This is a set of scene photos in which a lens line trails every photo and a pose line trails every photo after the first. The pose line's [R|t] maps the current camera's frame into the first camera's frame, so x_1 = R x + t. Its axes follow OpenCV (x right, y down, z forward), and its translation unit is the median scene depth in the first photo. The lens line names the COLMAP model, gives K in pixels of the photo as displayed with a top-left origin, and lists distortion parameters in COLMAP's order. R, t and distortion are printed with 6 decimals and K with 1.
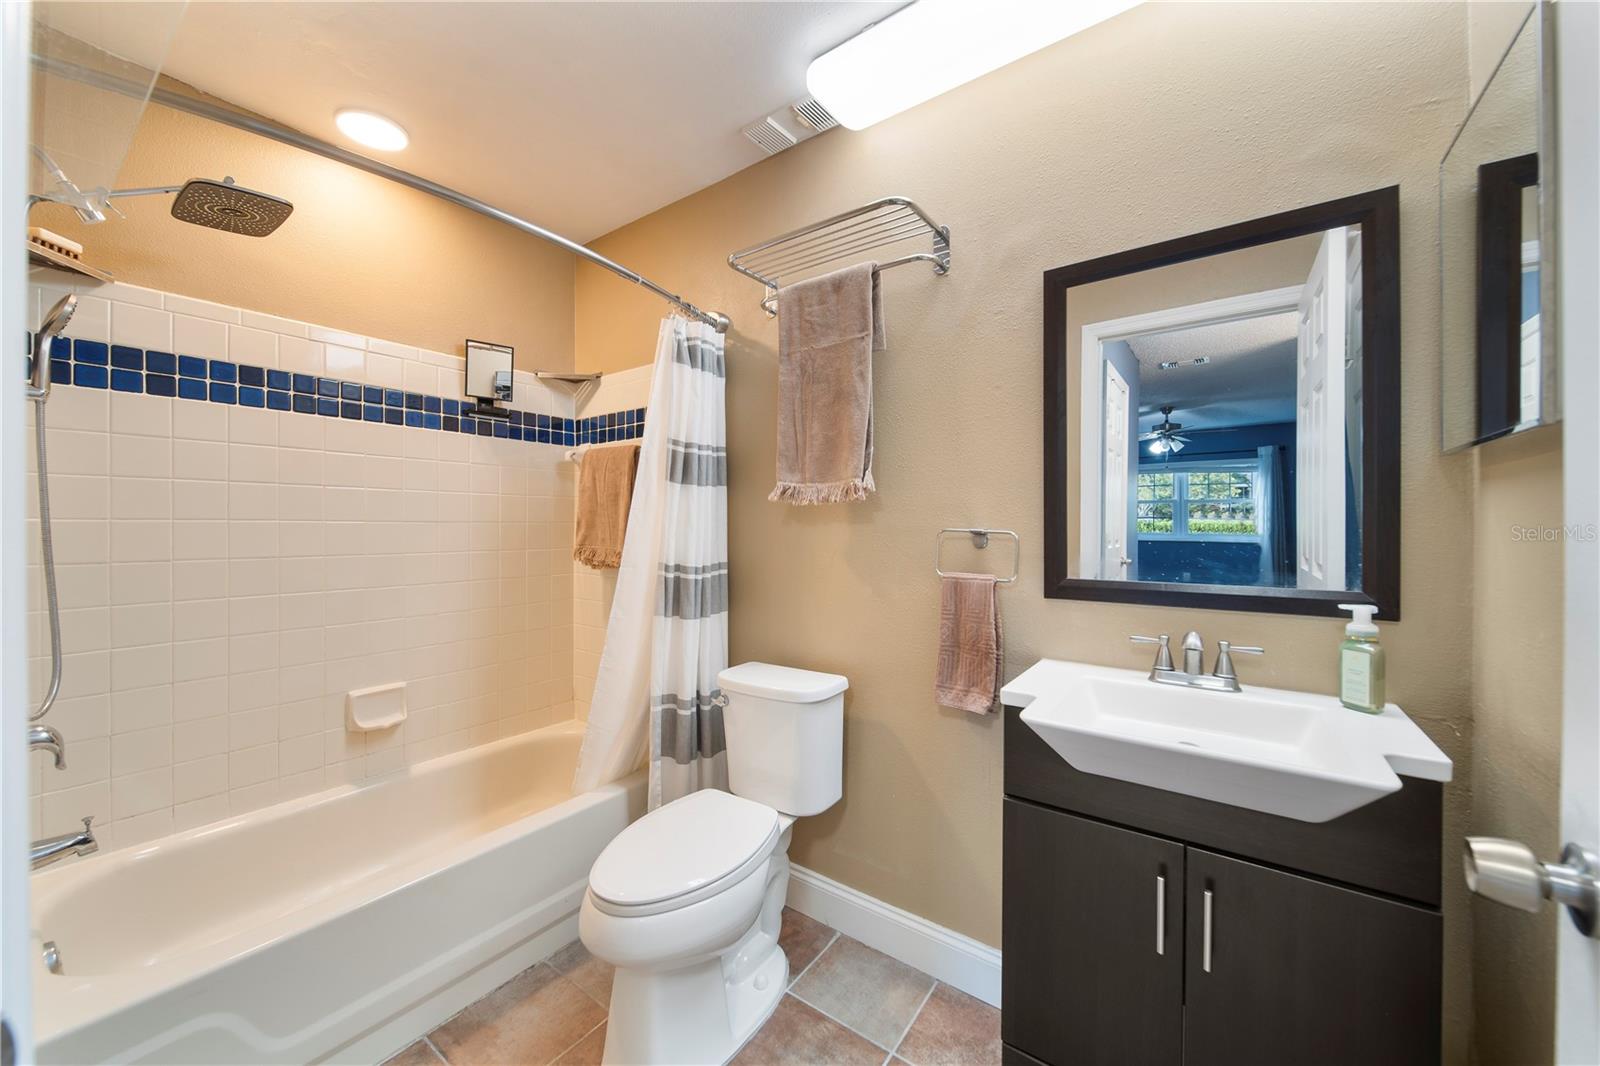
lens RADIAL K [[581.1, 0, 803.7], [0, 581.1, 527.0], [0, 0, 1]] dist [-0.001547, -0.000111]
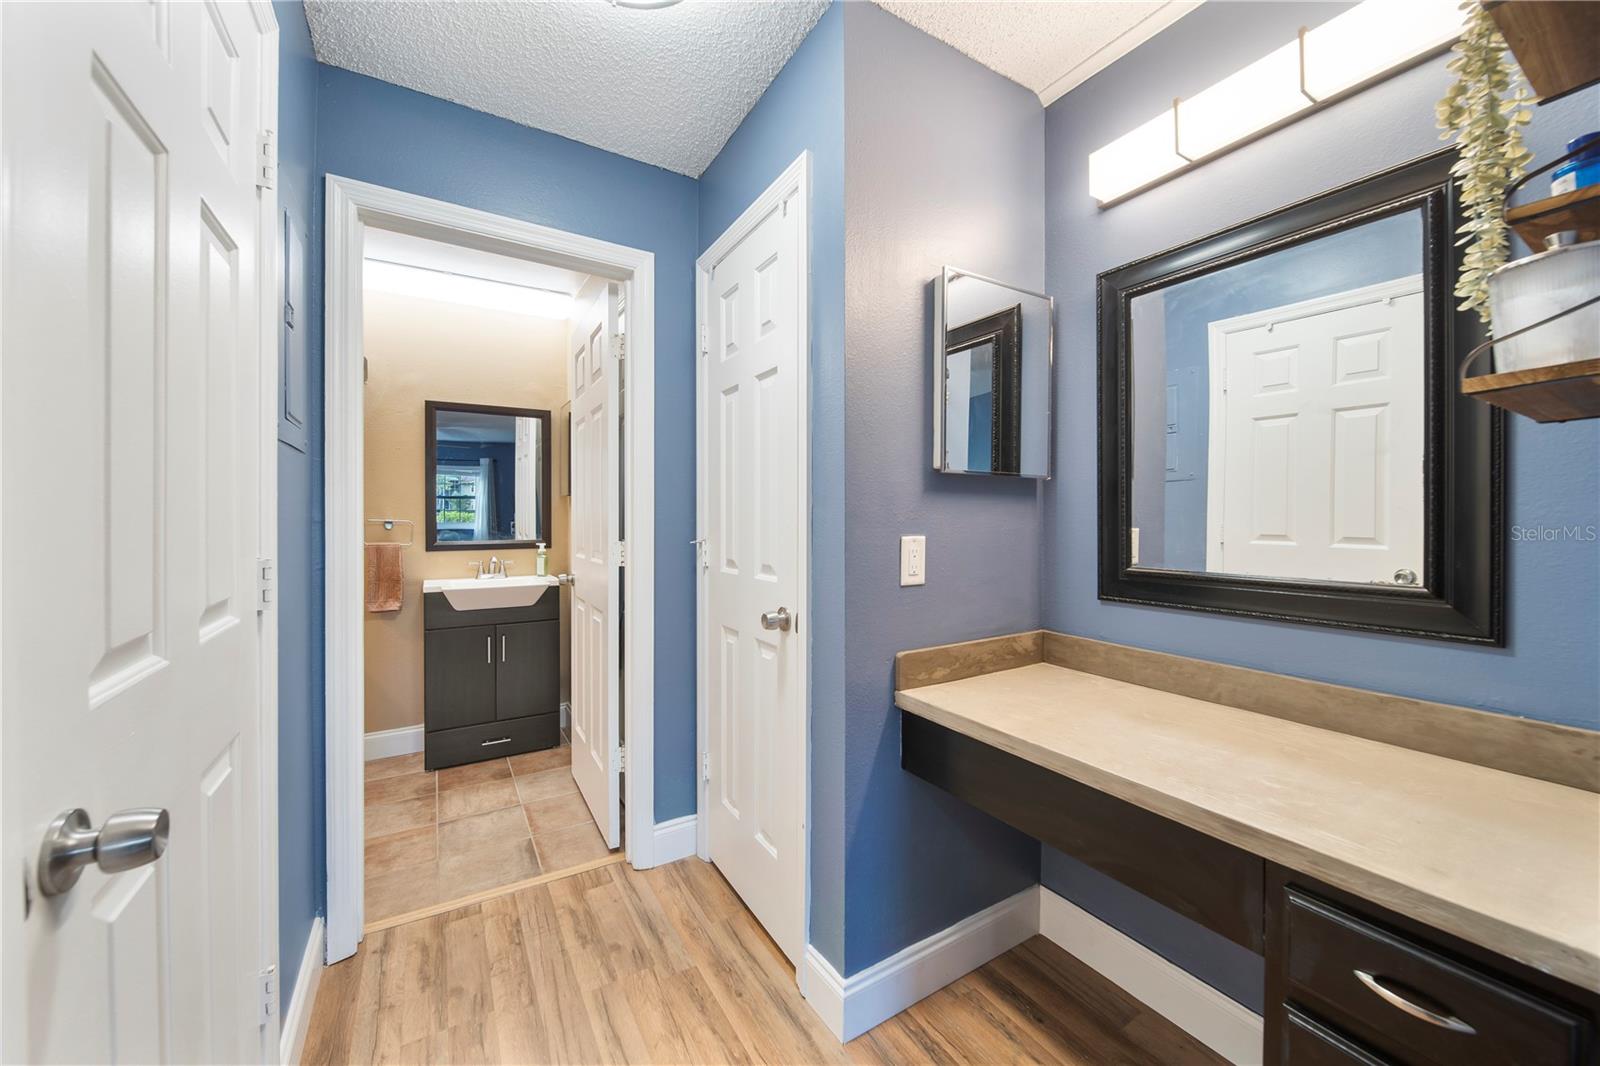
lens RADIAL K [[581.1, 0, 796.5], [0, 581.1, 524.6], [0, 0, 1]] dist [-0.001547, -0.000111]
pose [[0.375824, -0.012844, 0.926602, -1.351899], [-0.004376, 0.999868, 0.015635, -0.021339], [-0.926681, -0.009931, 0.375718, -1.375805]]
